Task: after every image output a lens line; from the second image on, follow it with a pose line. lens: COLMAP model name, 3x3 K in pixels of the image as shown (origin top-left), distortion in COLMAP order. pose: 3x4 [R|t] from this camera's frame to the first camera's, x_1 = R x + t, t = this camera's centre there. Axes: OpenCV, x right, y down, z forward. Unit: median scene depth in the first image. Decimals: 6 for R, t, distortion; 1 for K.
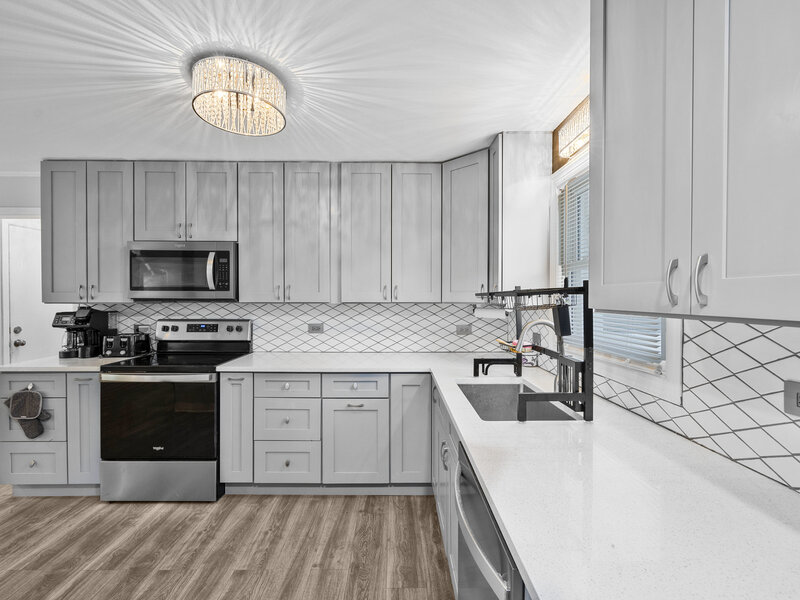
lens RADIAL K [[362.7, 0, 404.5], [0, 362.7, 301.0], [0, 0, 1]] dist [-0.002007, -0.000008]
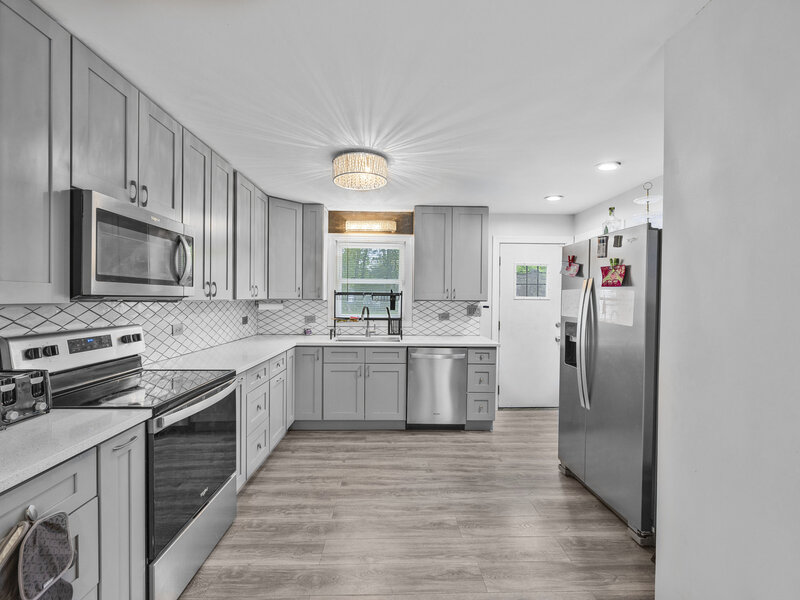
lens RADIAL K [[362.7, 0, 404.1], [0, 362.7, 300.9], [0, 0, 1]] dist [-0.002007, -0.000008]
pose [[-0.021684, -0.010990, 0.999704, -1.301199], [0.002181, 0.999937, 0.011039, -0.003192], [-0.999763, 0.002419, -0.021658, 0.534289]]
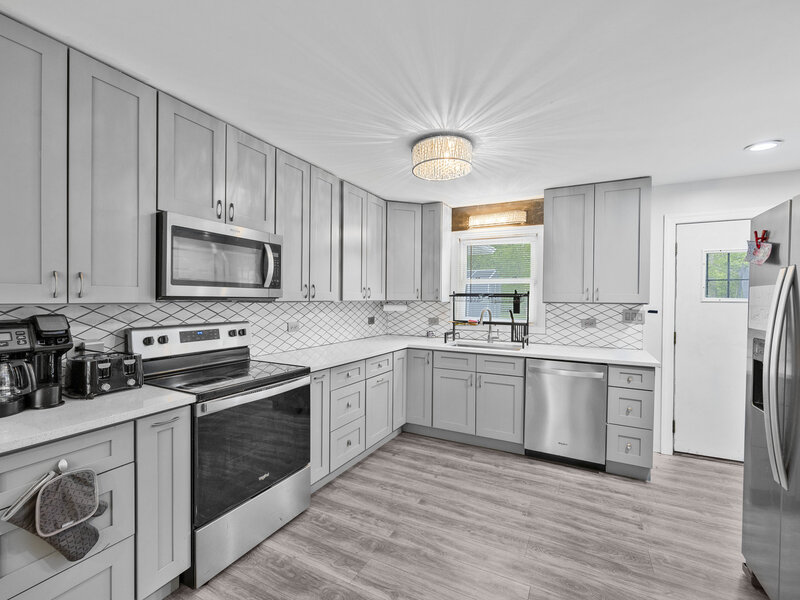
lens RADIAL K [[362.7, 0, 401.3], [0, 362.7, 301.0], [0, 0, 1]] dist [-0.002007, -0.000008]
pose [[0.470825, -0.004668, 0.882214, -1.136738], [0.001711, 0.999989, 0.004378, -0.000671], [-0.882225, -0.000552, 0.470828, 0.295512]]
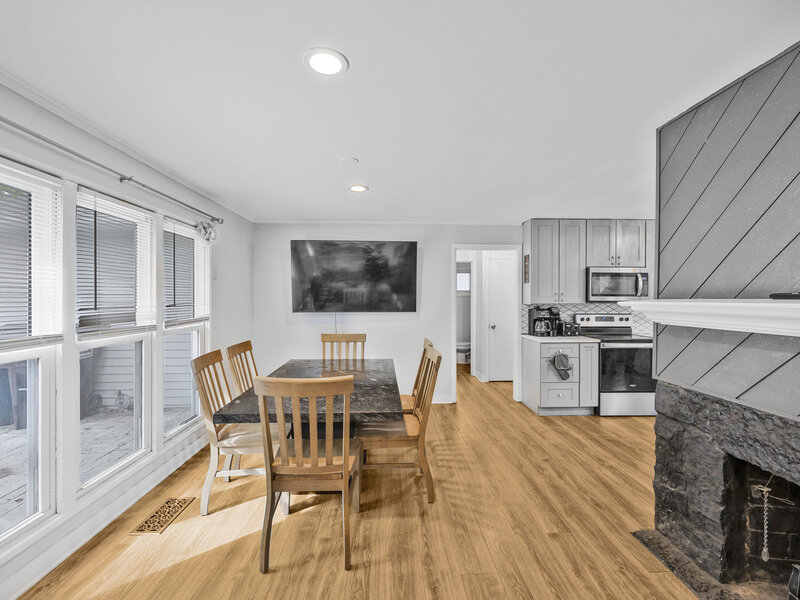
lens RADIAL K [[362.7, 0, 399.4], [0, 362.7, 301.8], [0, 0, 1]] dist [-0.002007, -0.000008]
pose [[0.999721, -0.001402, 0.023582, -1.674910], [0.001420, 0.999999, -0.000730, -0.002951], [-0.023581, 0.000764, 0.999722, -0.671536]]
